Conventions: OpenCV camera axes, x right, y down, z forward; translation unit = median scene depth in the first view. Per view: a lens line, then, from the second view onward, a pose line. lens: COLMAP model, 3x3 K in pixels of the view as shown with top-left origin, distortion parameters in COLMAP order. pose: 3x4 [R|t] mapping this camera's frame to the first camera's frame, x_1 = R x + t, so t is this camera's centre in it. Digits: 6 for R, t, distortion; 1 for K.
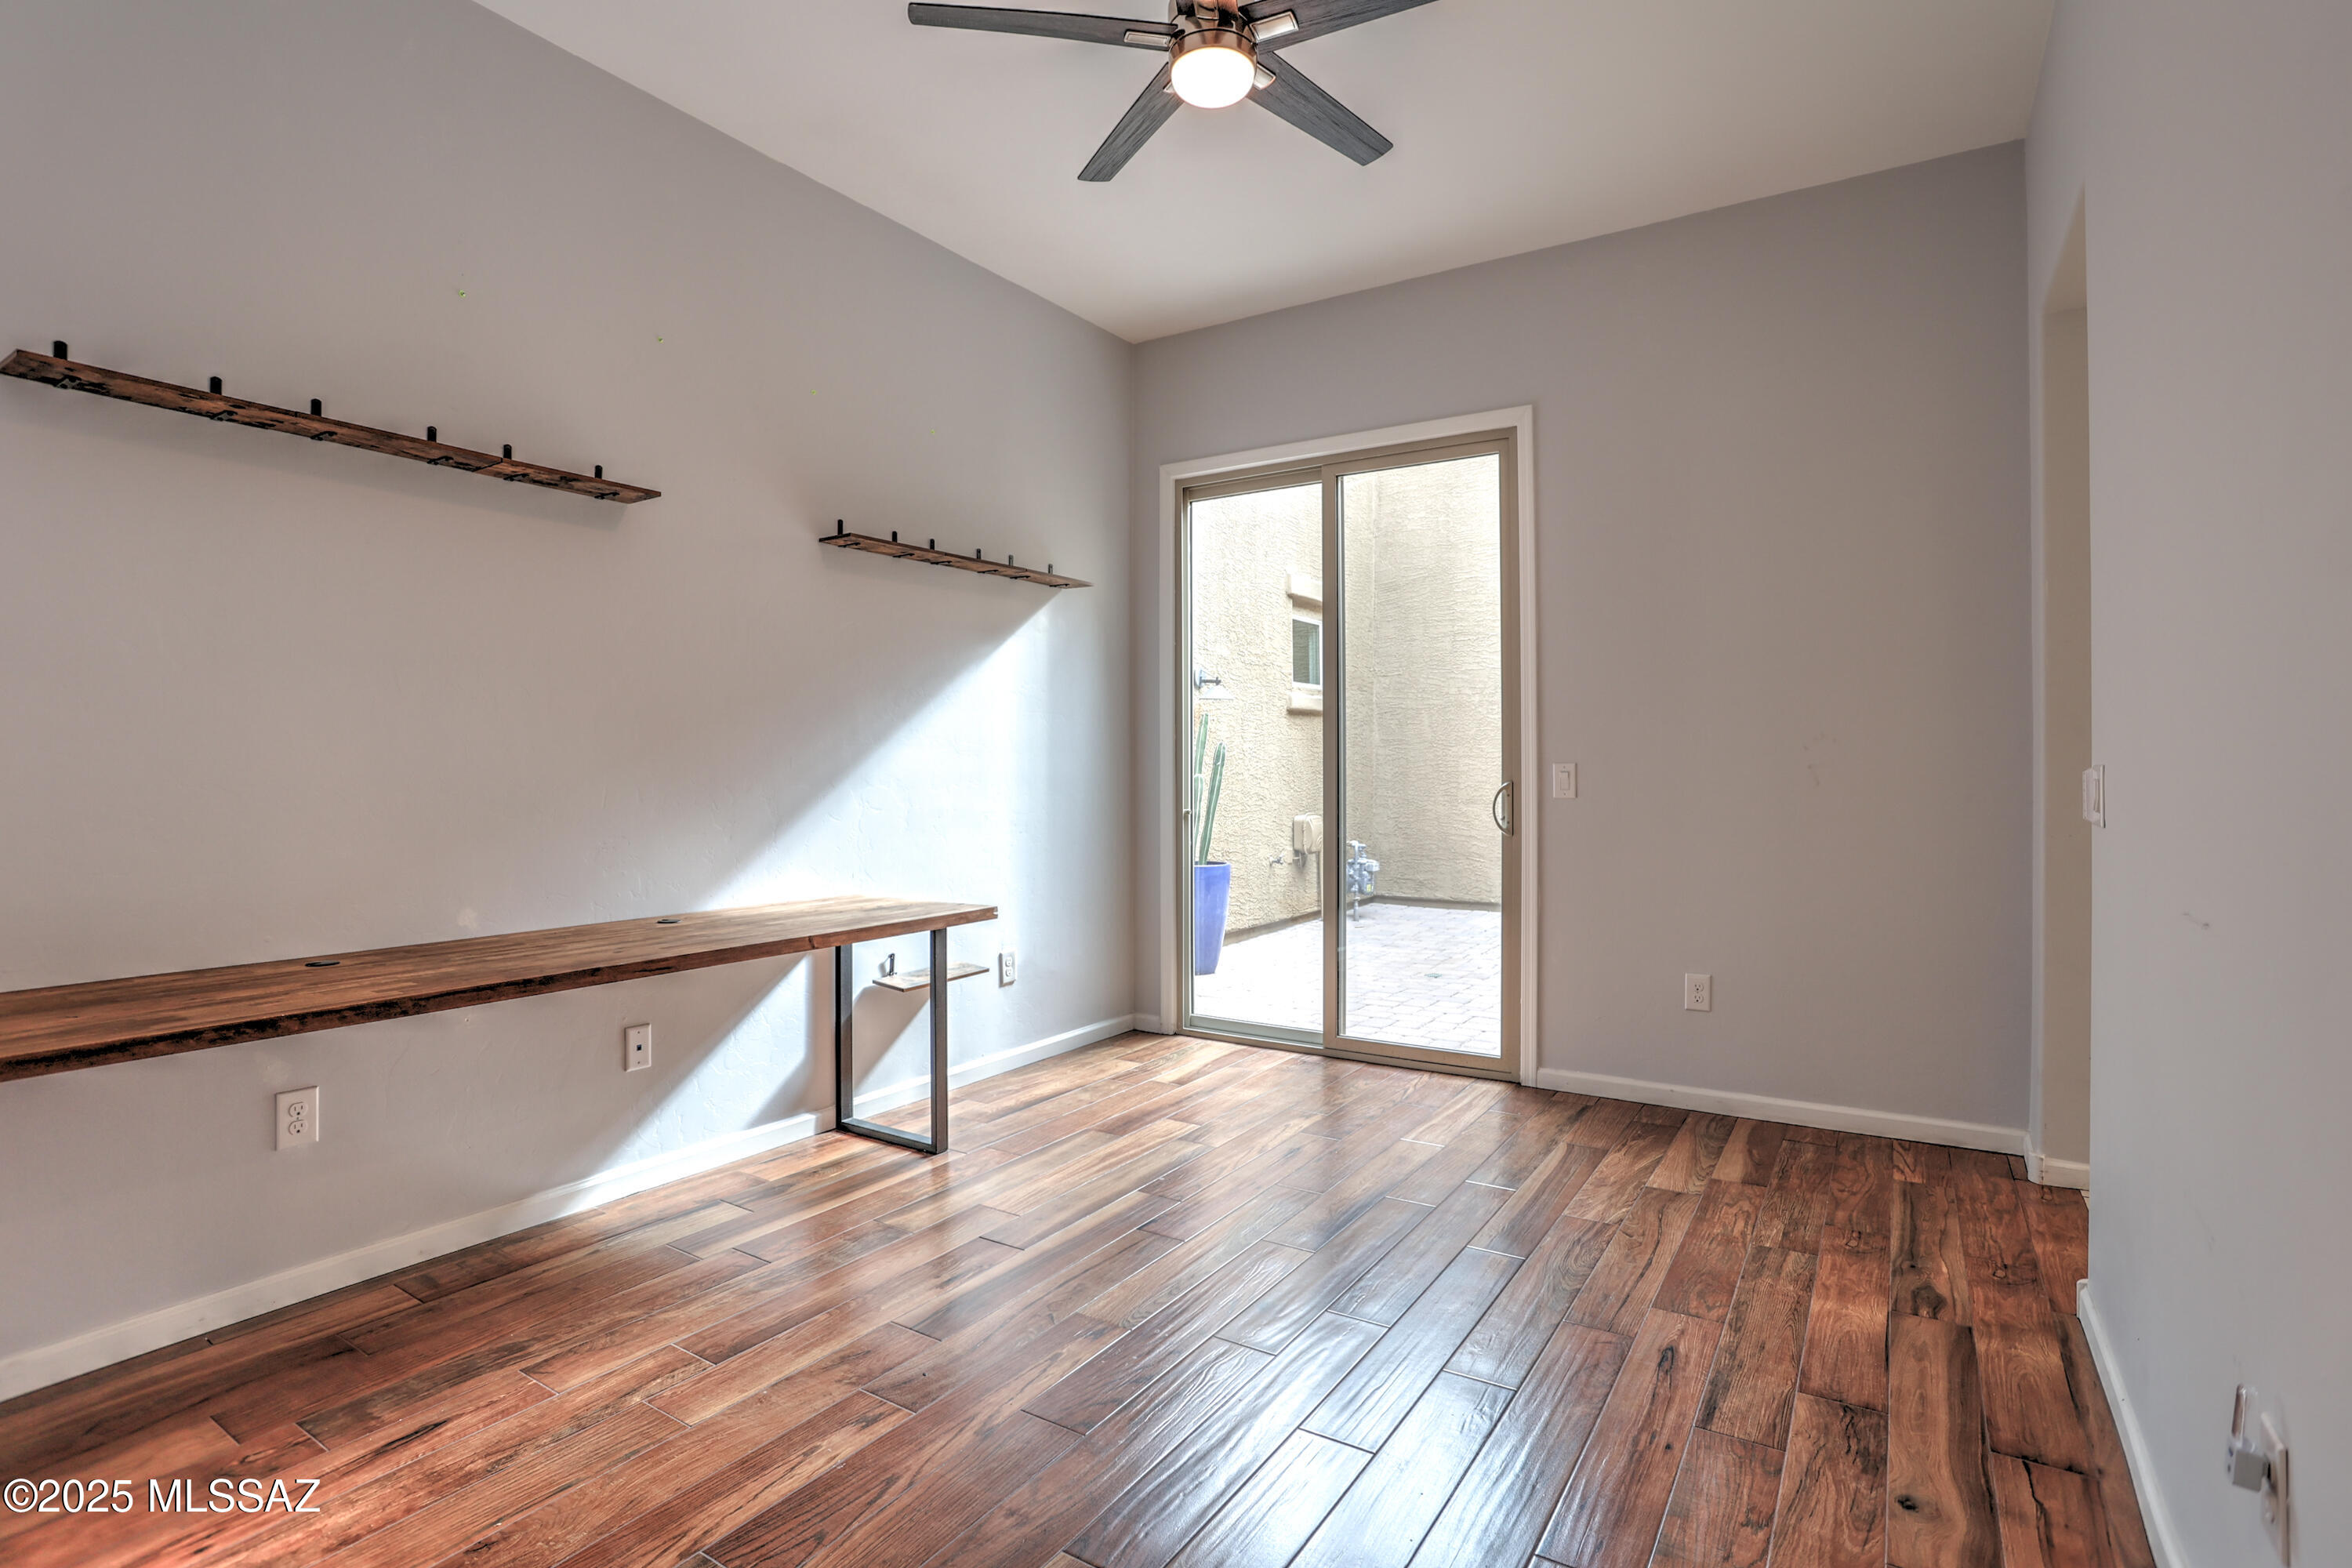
lens RADIAL K [[1143.1, 0, 1176.0], [0, 1143.1, 784.0], [0, 0, 1]] dist [-0.080981, 0.032641]
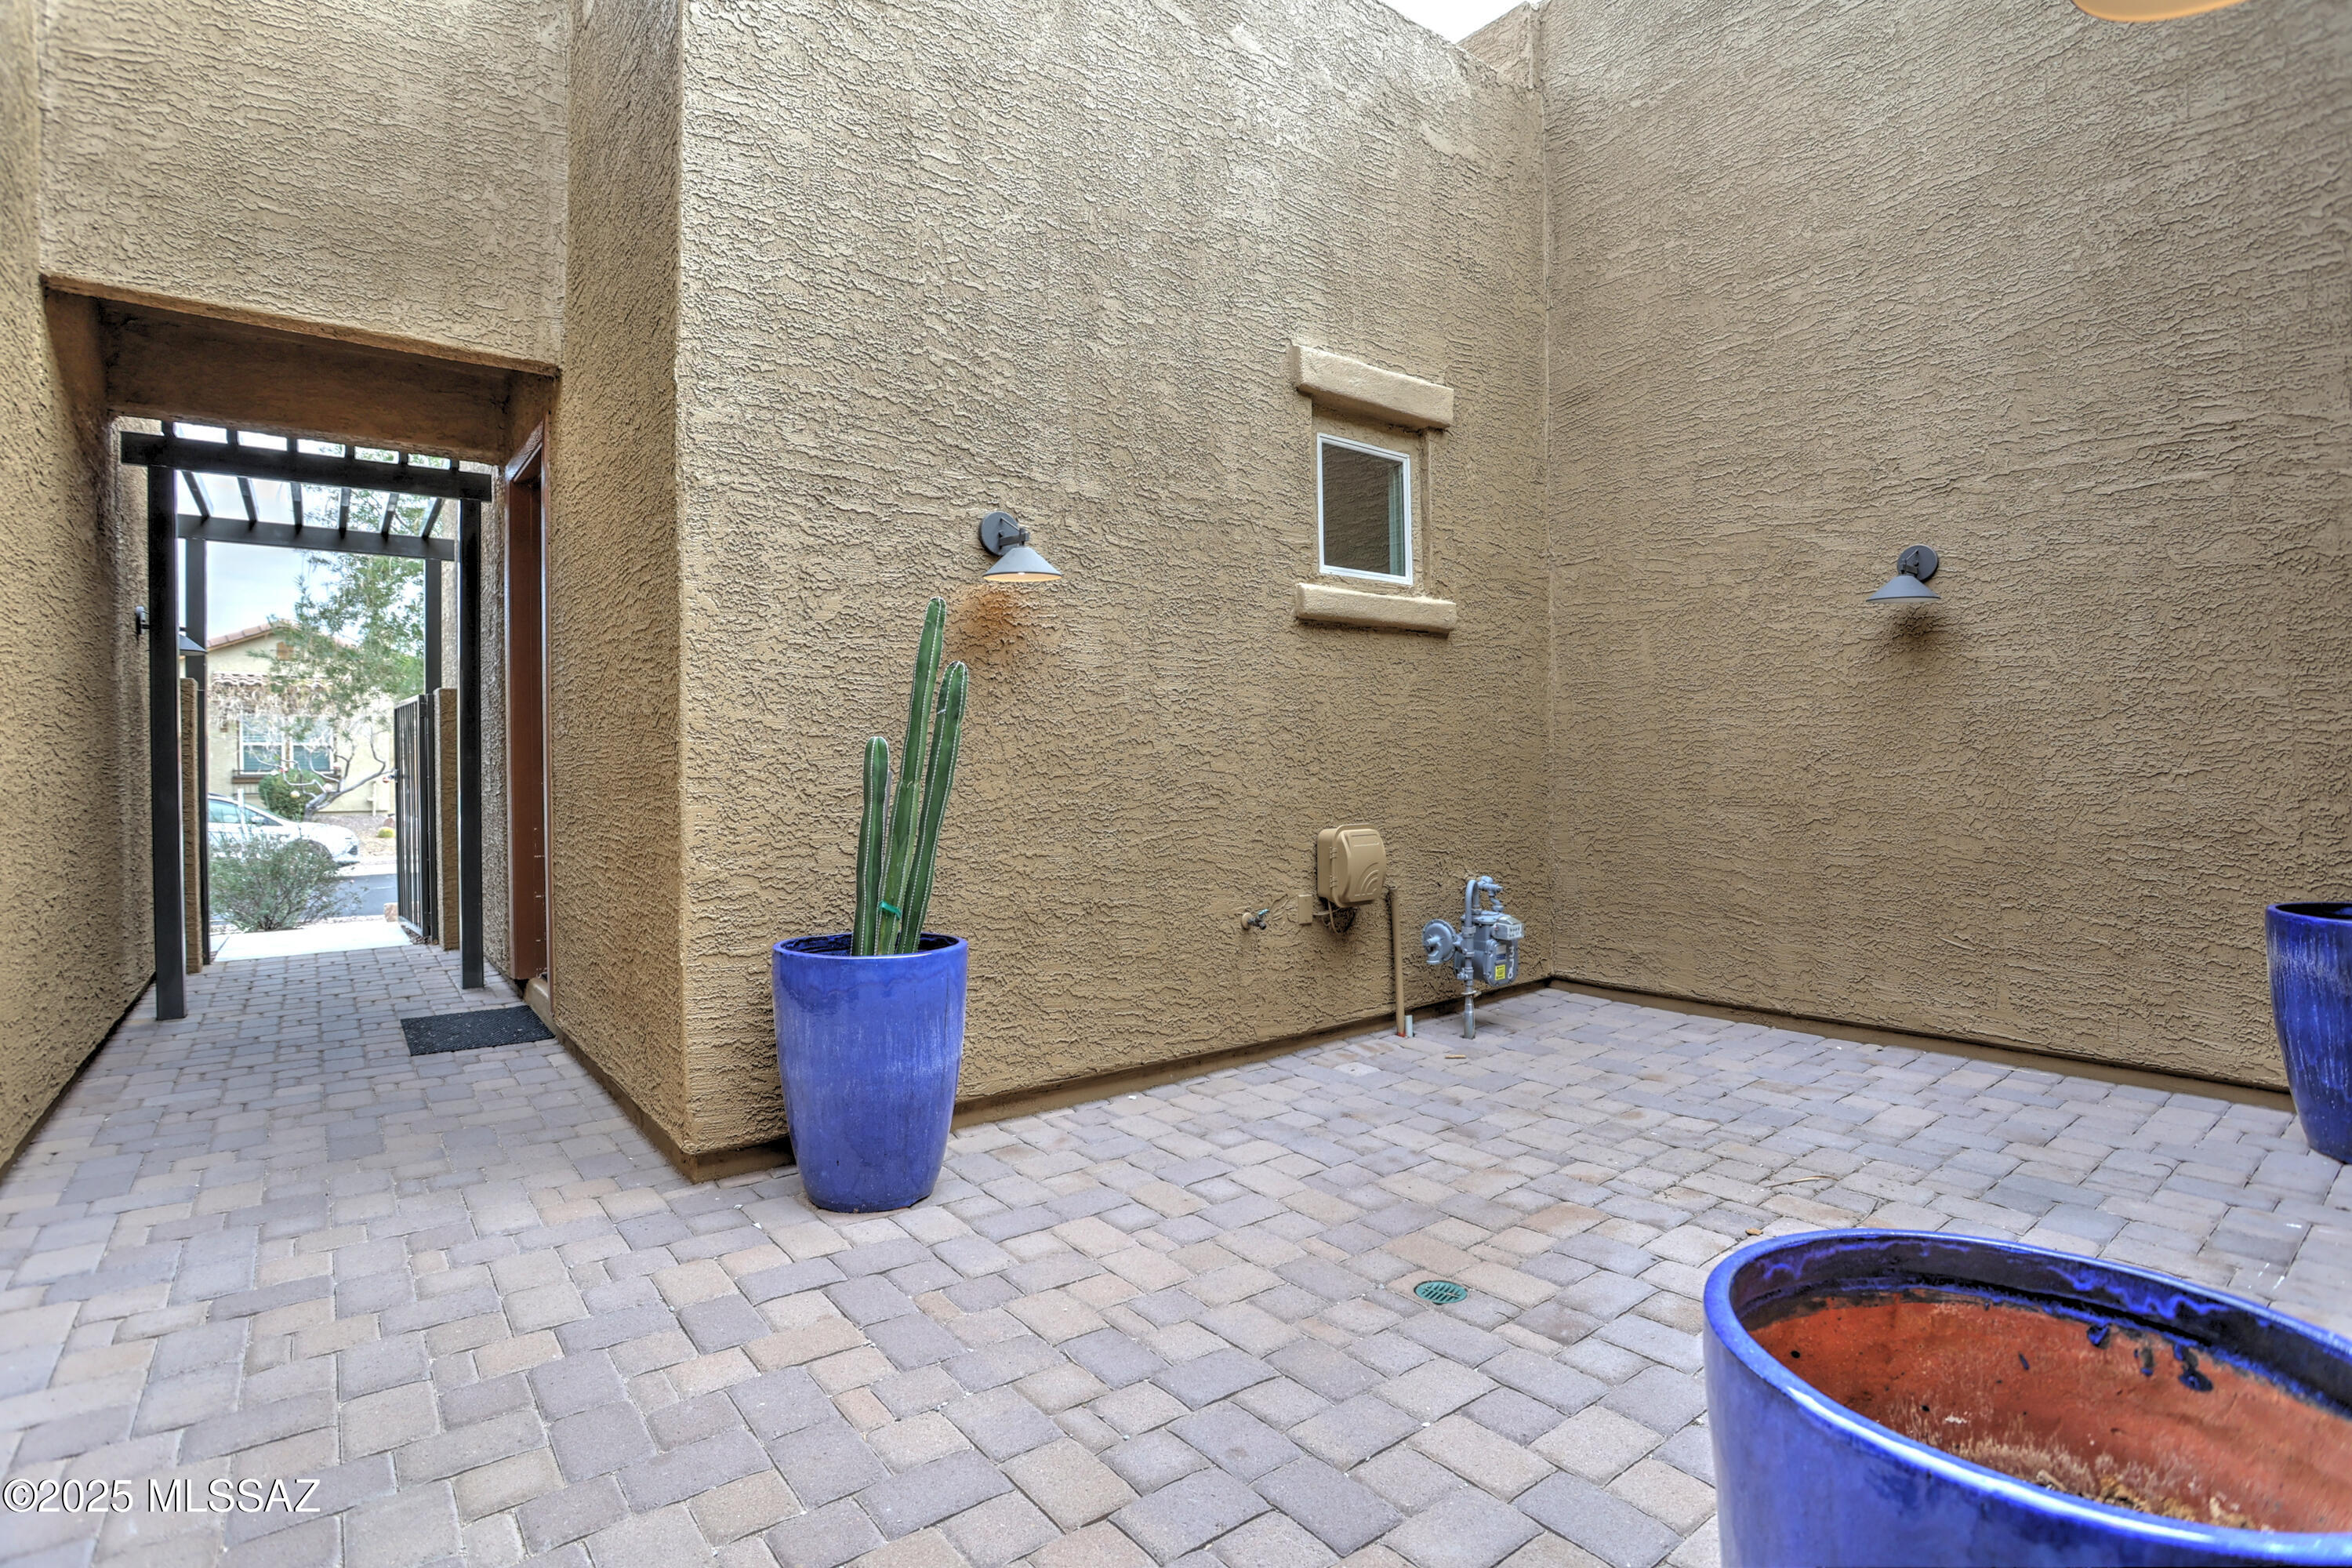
lens RADIAL K [[1143.1, 0, 1176.0], [0, 1143.1, 784.0], [0, 0, 1]] dist [-0.080981, 0.032641]
pose [[0.943497, 0.002258, -0.331374, 0.201912], [0.000157, 0.999974, 0.007263, 0.004197], [0.331382, -0.006905, 0.943471, 0.482029]]
